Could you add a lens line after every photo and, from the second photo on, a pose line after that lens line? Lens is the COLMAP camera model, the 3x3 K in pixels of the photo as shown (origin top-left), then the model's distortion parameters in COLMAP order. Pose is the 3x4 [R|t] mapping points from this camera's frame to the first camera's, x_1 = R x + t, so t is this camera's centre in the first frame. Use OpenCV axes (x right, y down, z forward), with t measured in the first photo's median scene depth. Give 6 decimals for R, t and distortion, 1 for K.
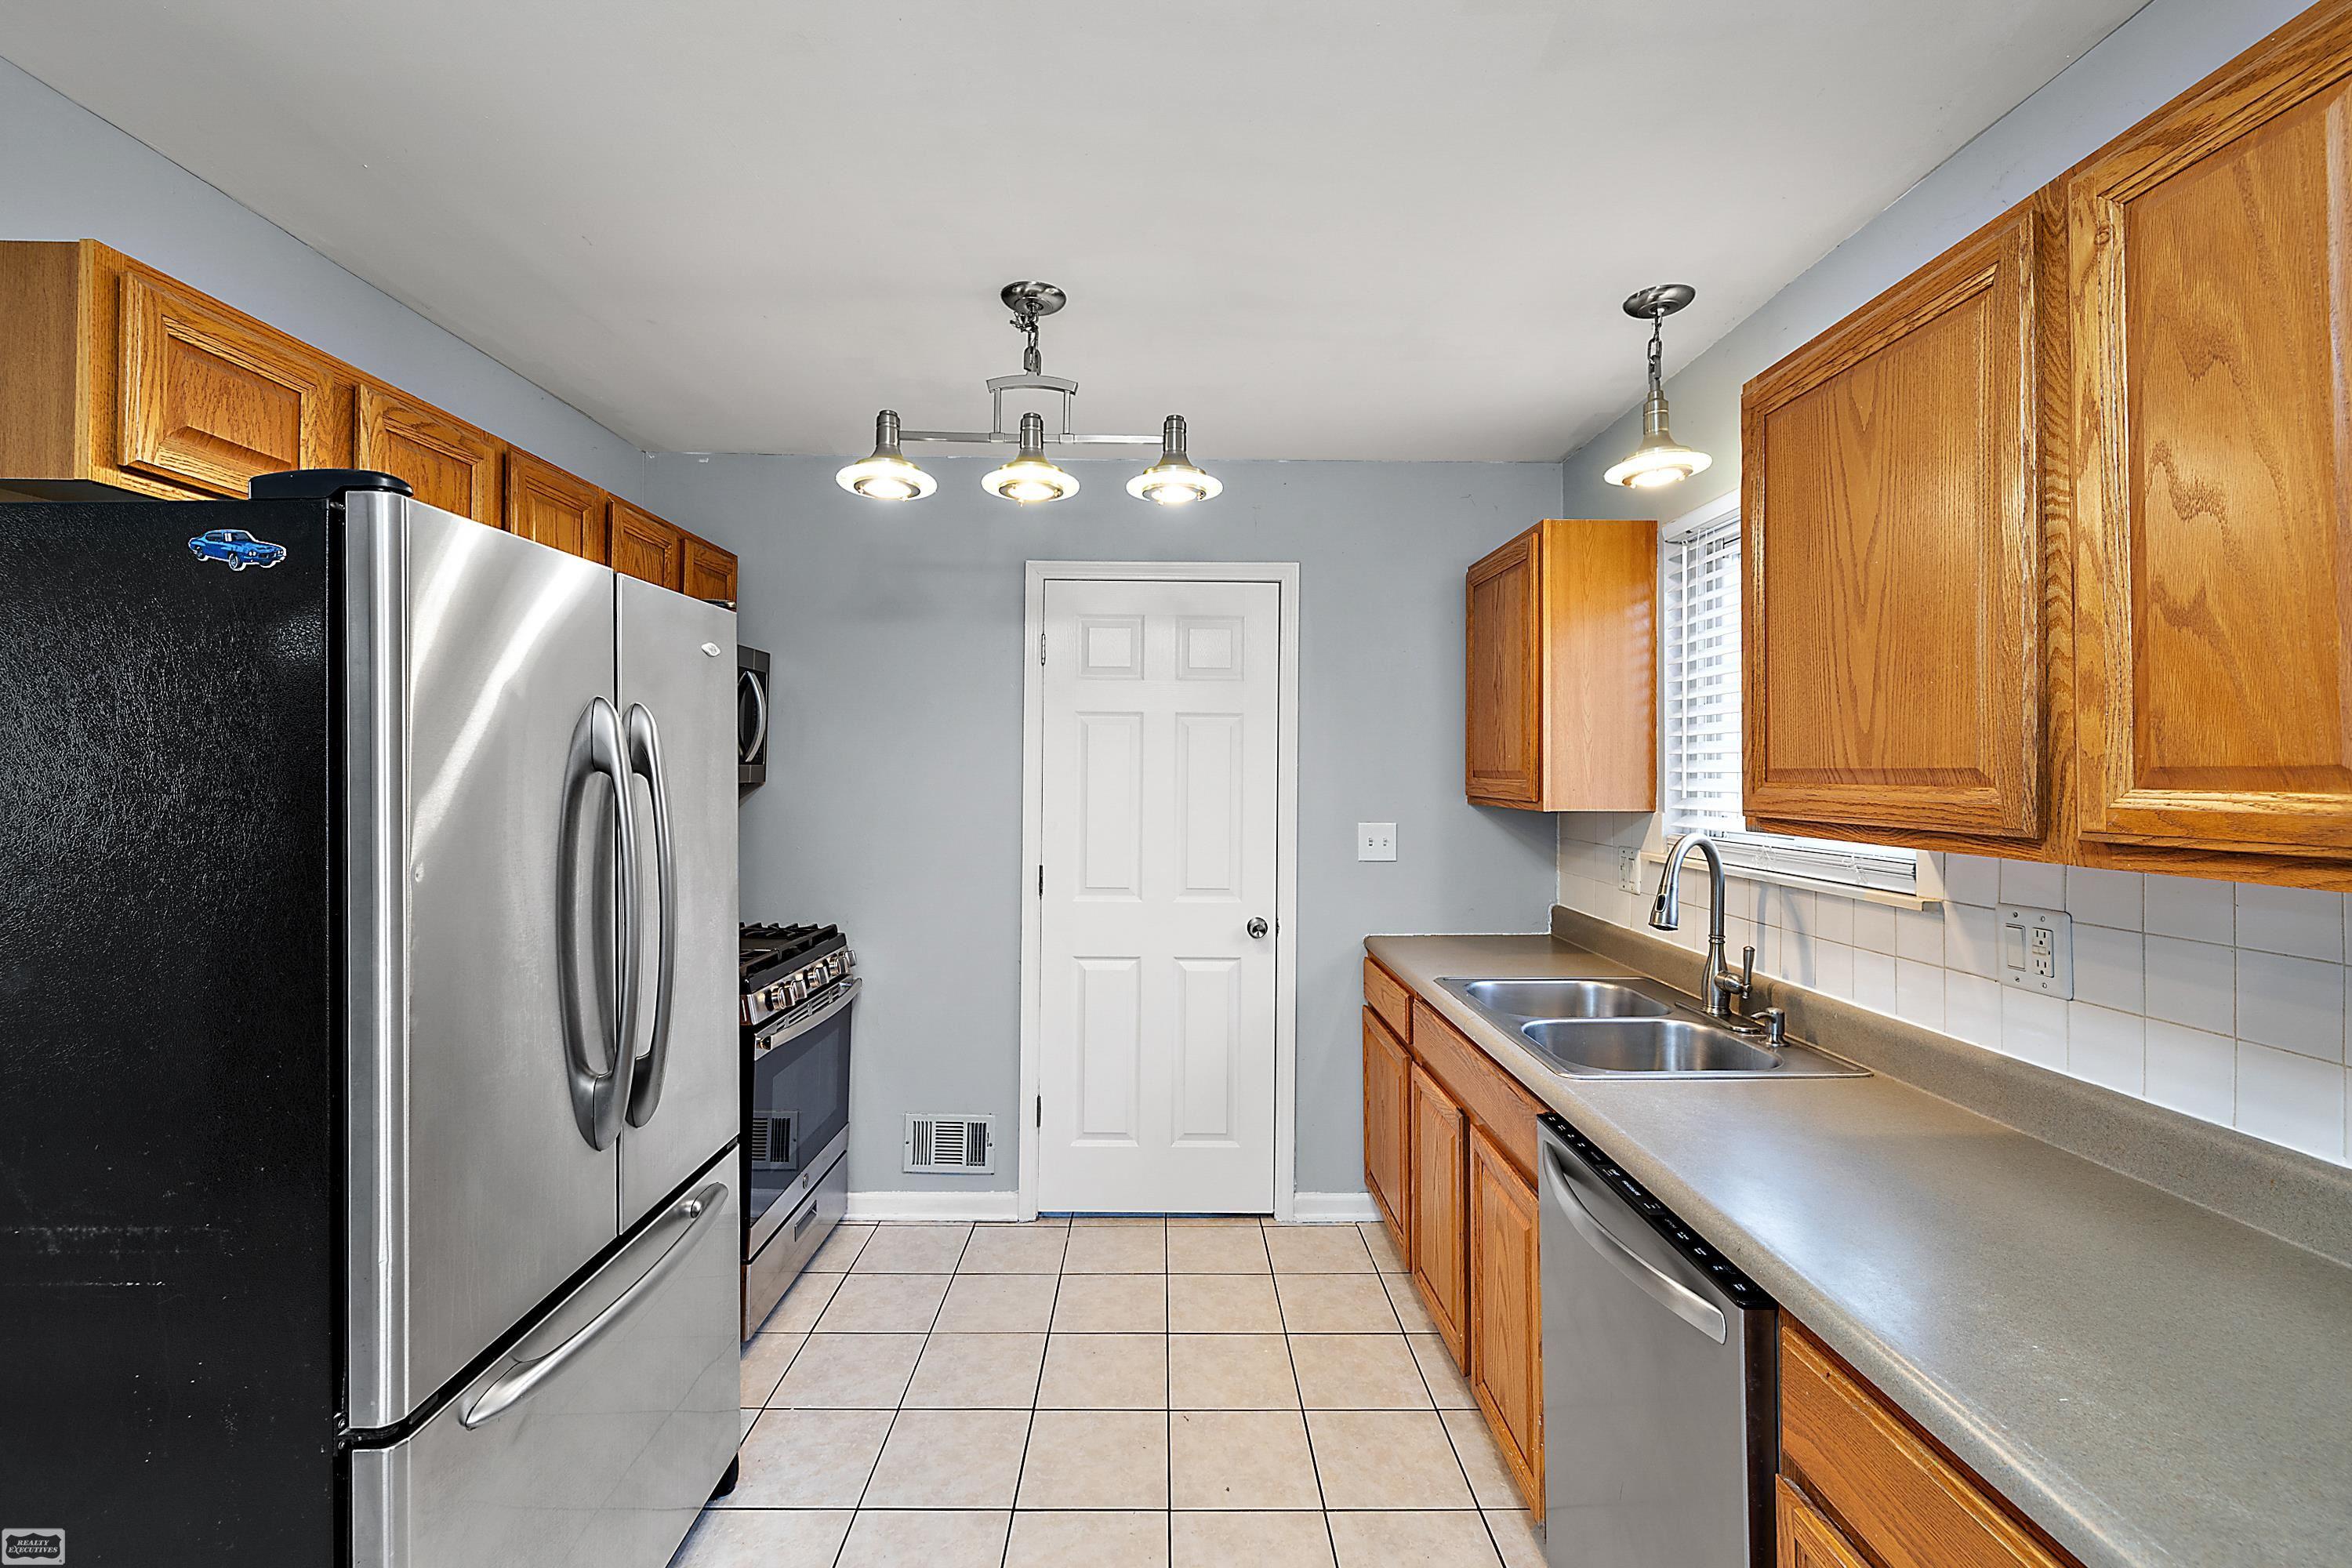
lens RADIAL K [[992.4, 0, 1165.6], [0, 992.4, 760.5], [0, 0, 1]] dist [-0.003951, 0.001320]
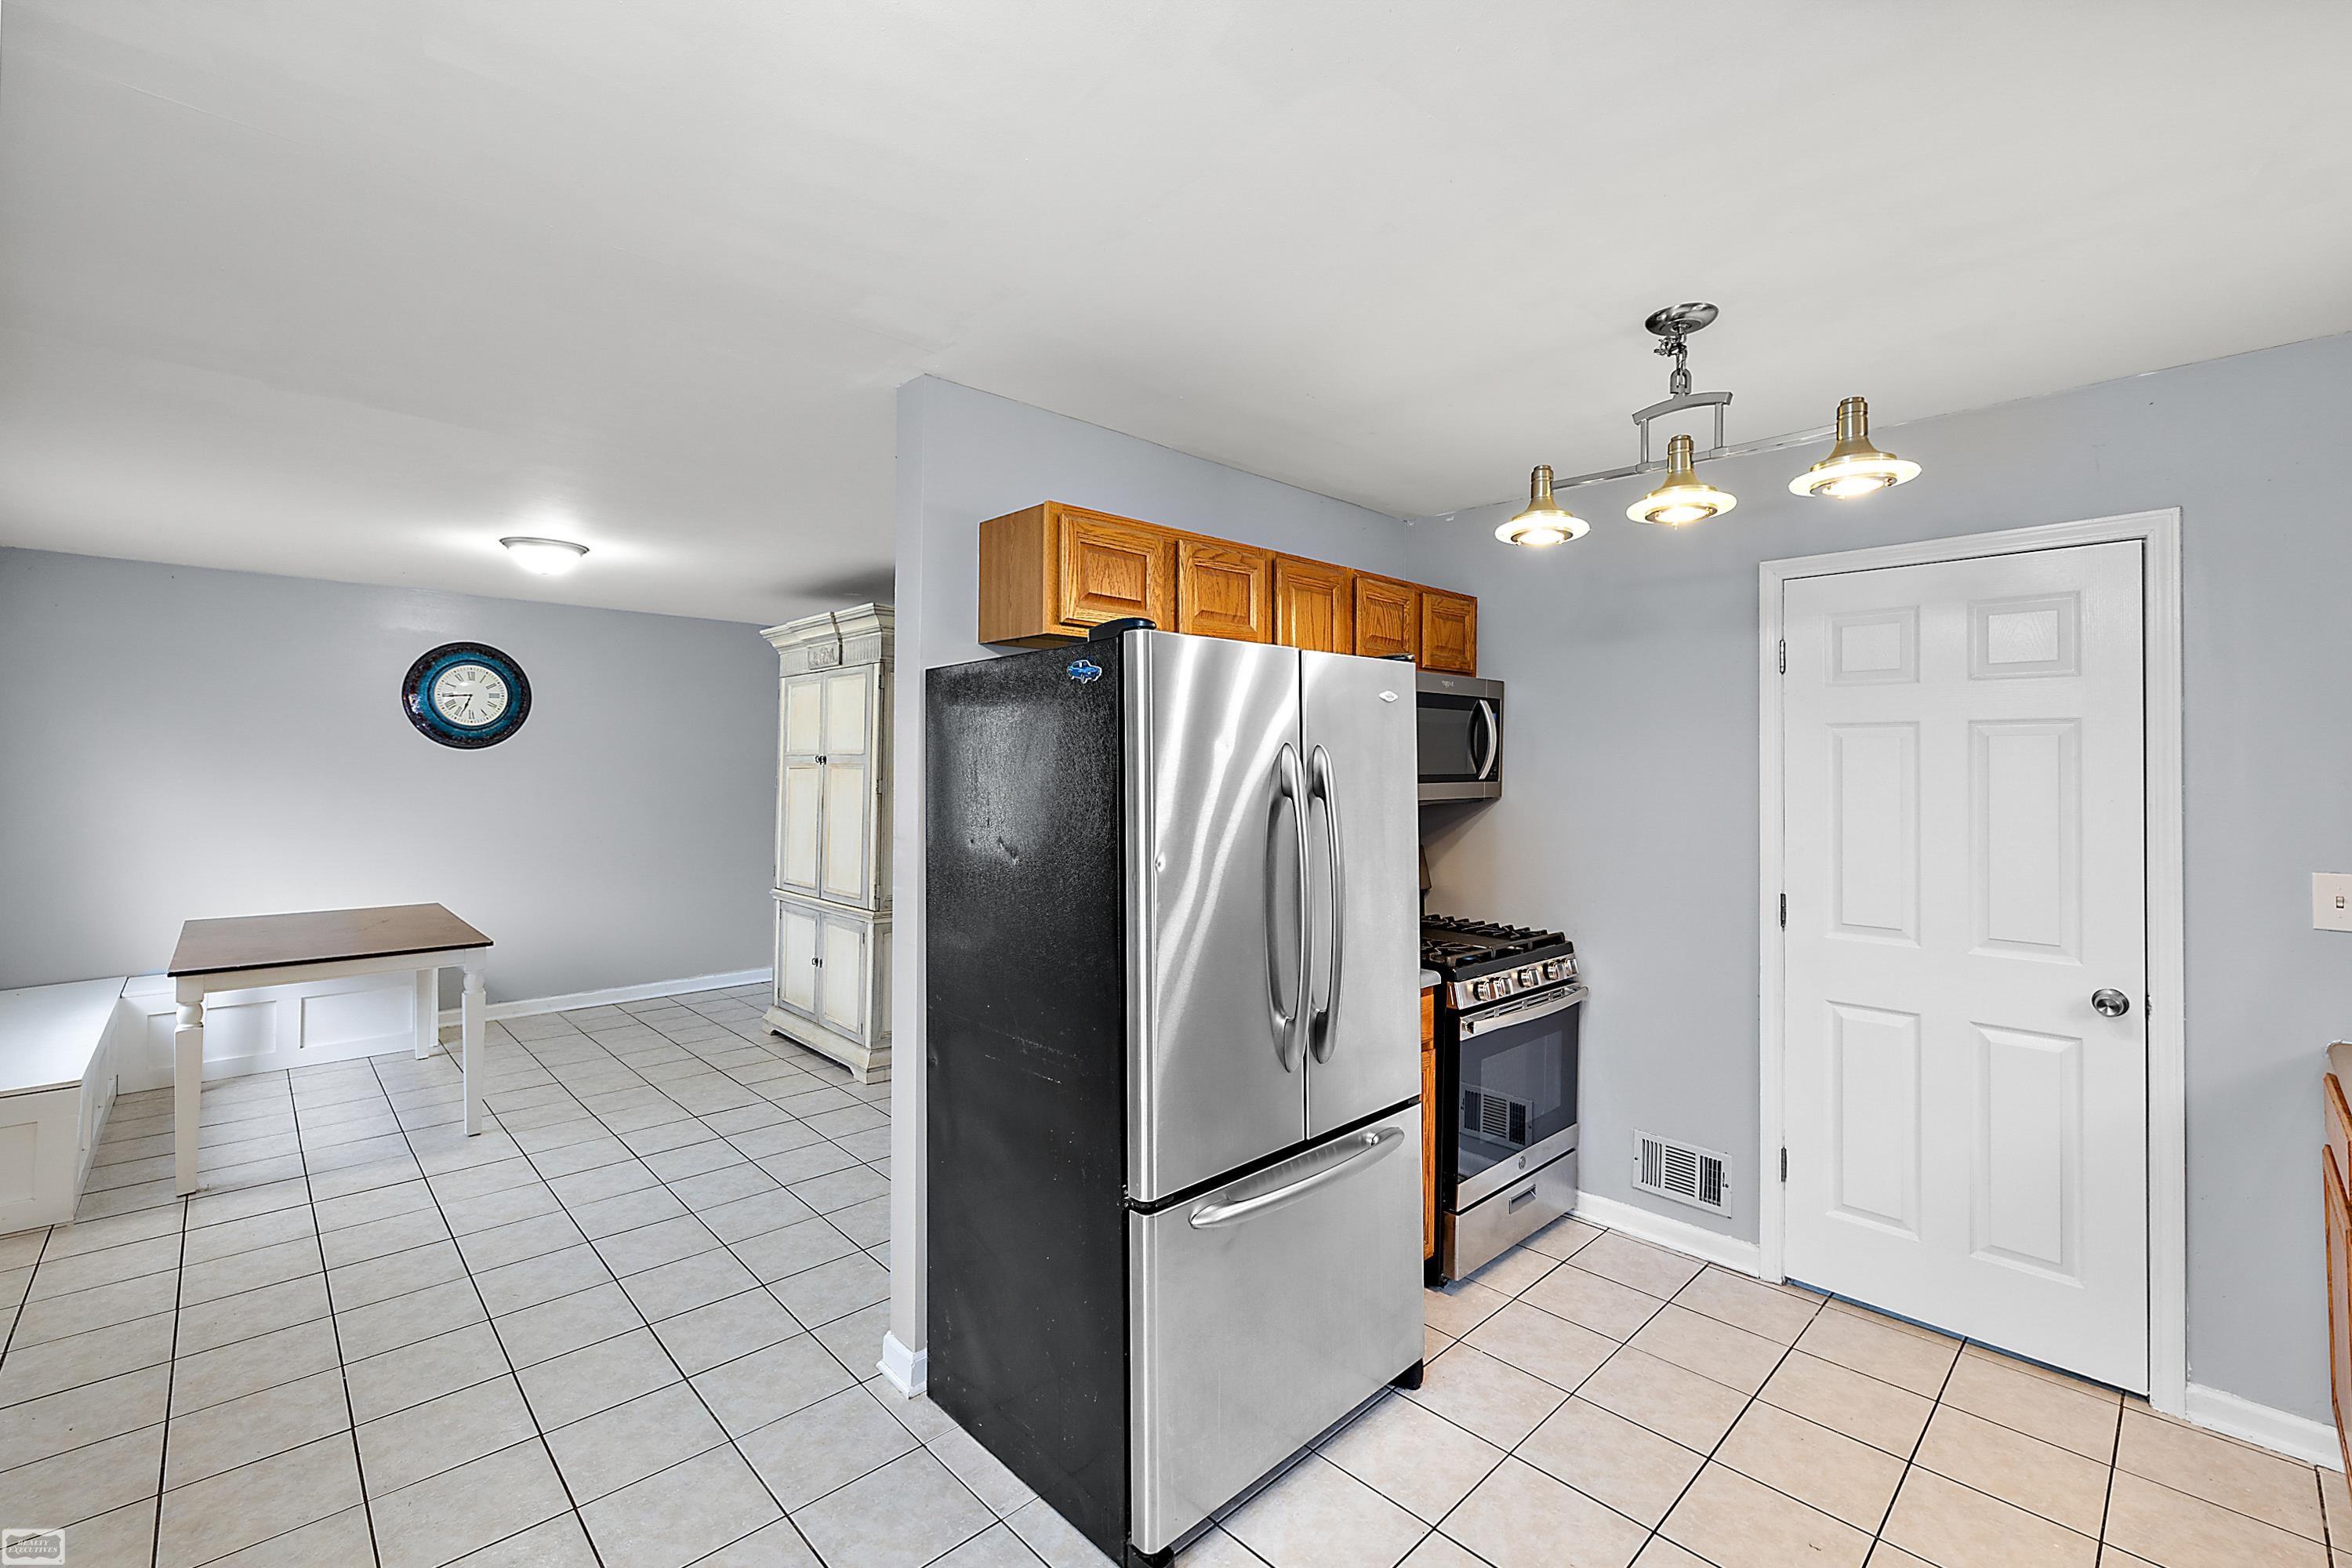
lens RADIAL K [[992.4, 0, 1174.1], [0, 992.4, 749.2], [0, 0, 1]] dist [-0.003951, 0.001320]
pose [[0.684513, -0.016502, -0.728814, 0.236110], [0.006708, 0.999844, -0.016338, -0.023777], [0.728970, 0.006295, 0.684517, -0.045391]]
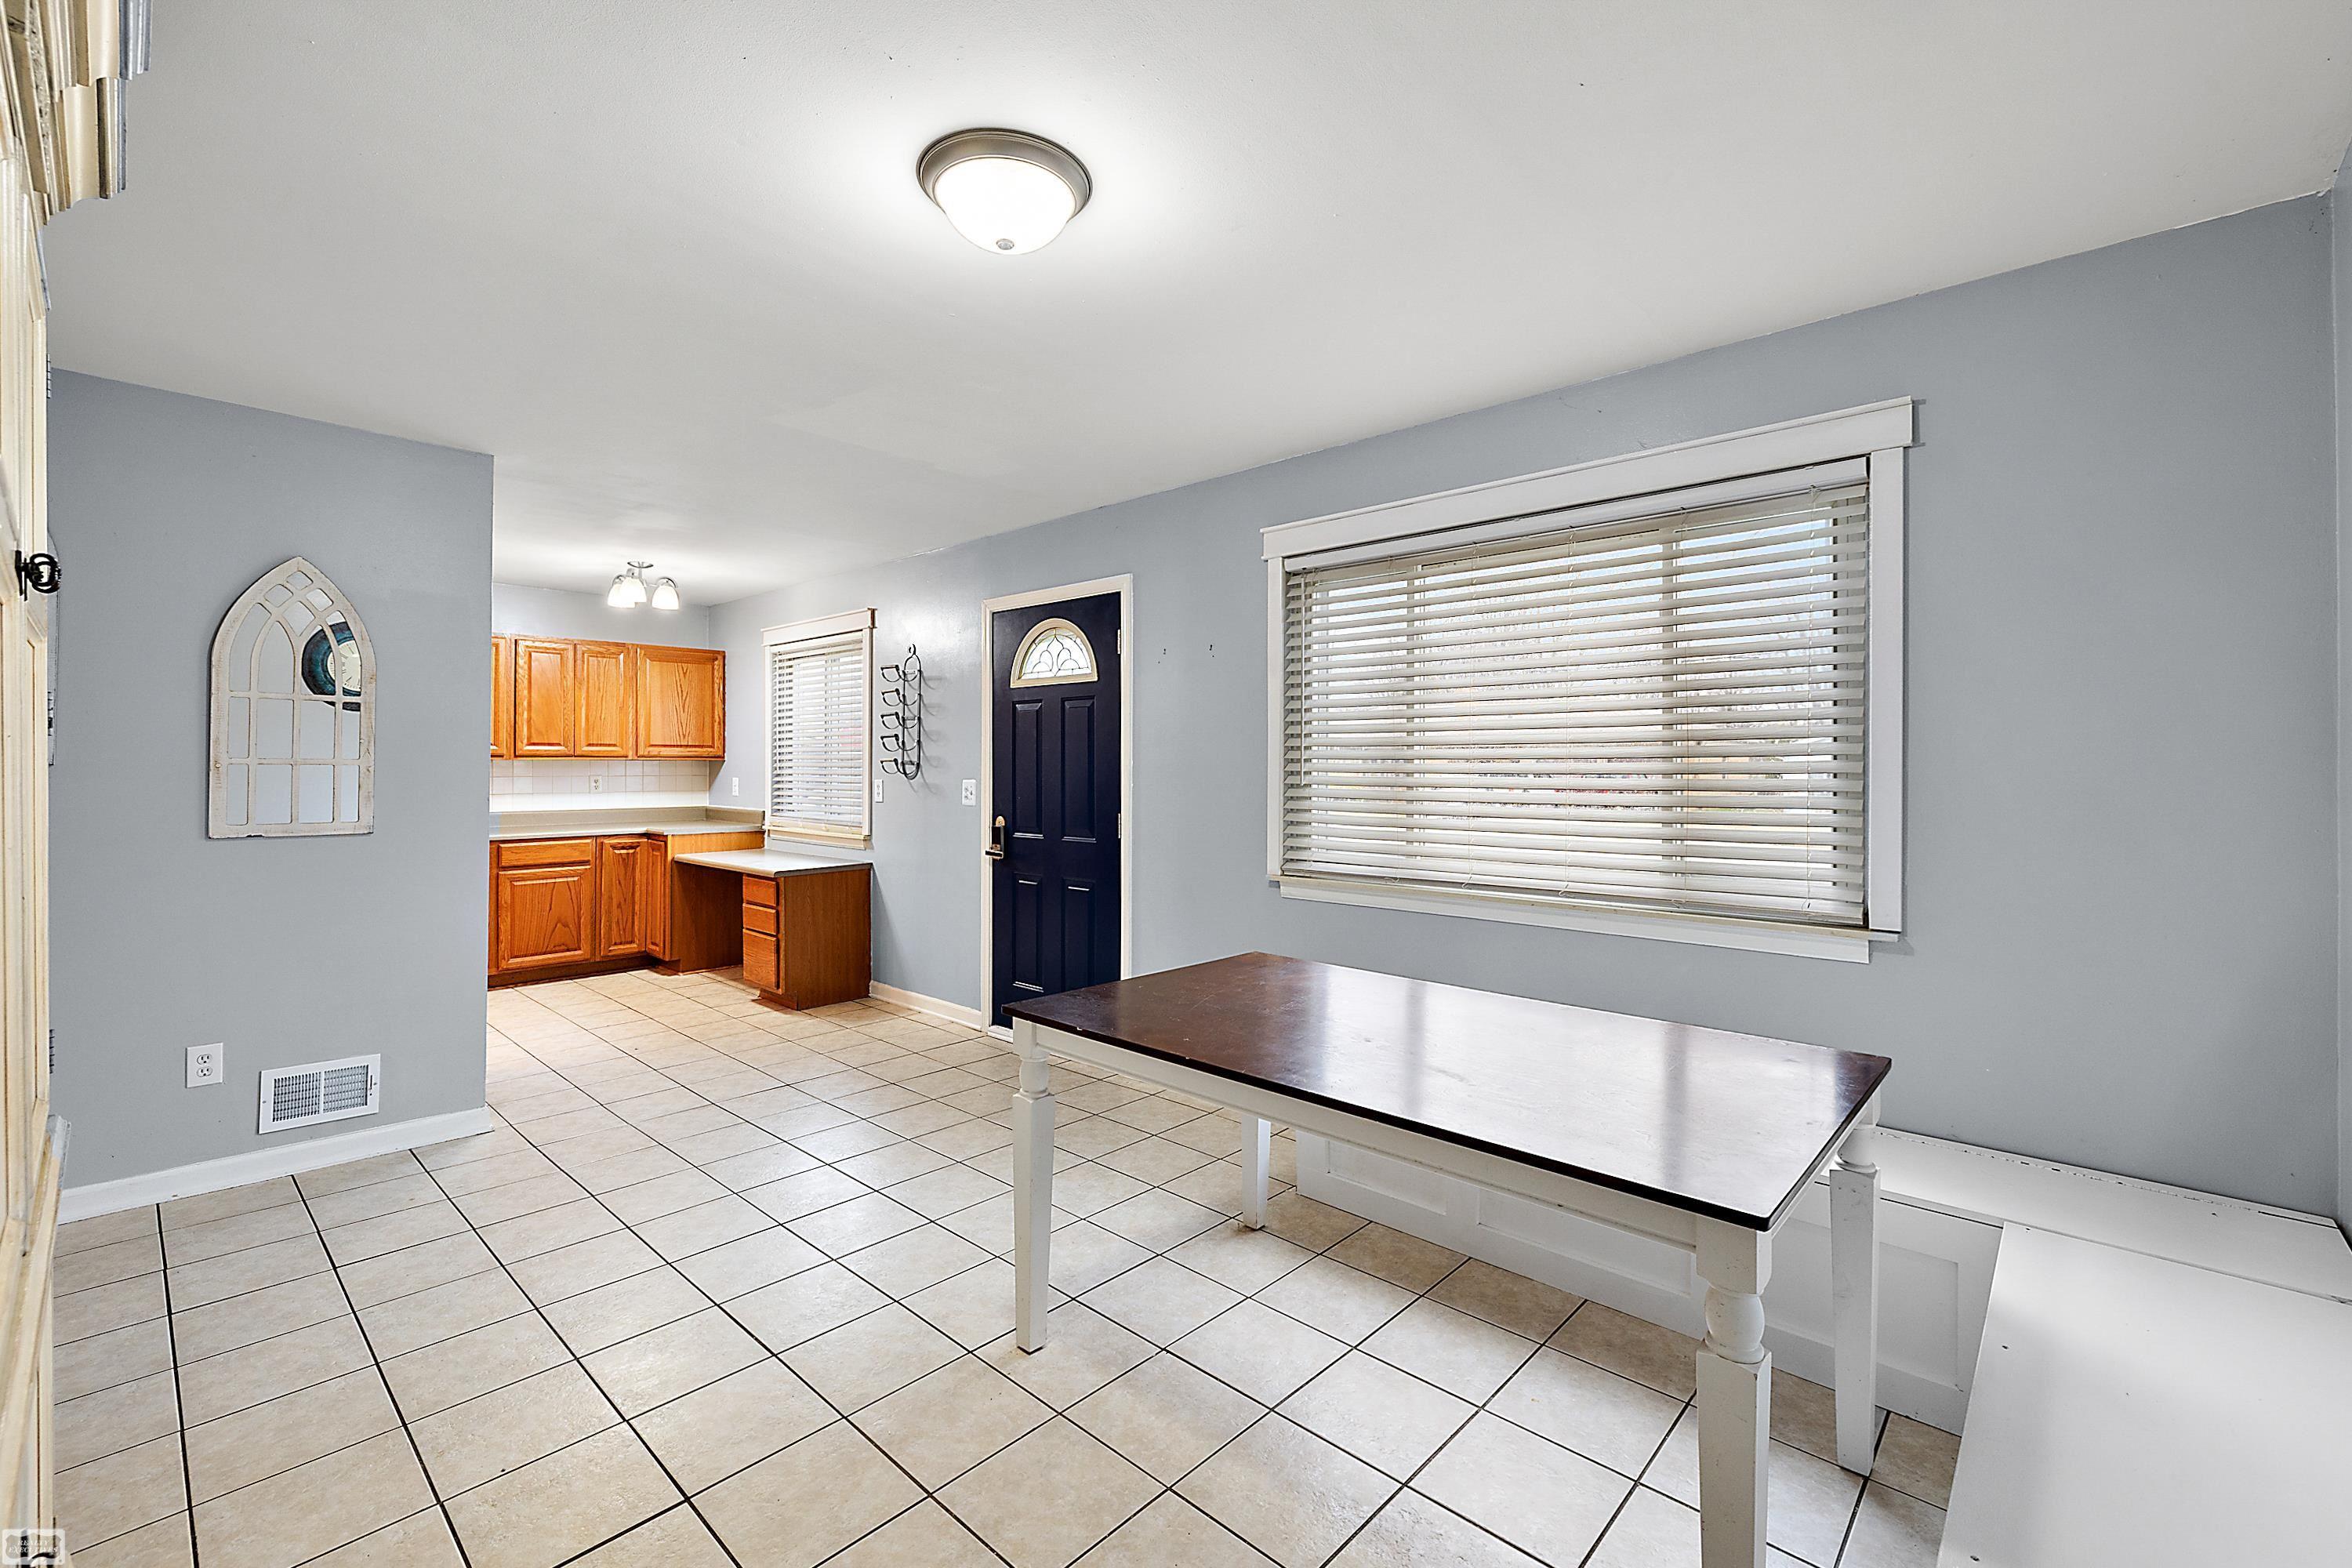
lens RADIAL K [[992.4, 0, 1181.8], [0, 992.4, 769.8], [0, 0, 1]] dist [-0.003951, 0.001320]
pose [[-0.730309, -0.012652, 0.683000, -2.831190], [-0.017079, 0.999854, 0.000260, 0.044300], [-0.682904, -0.011475, -0.730418, 0.930808]]
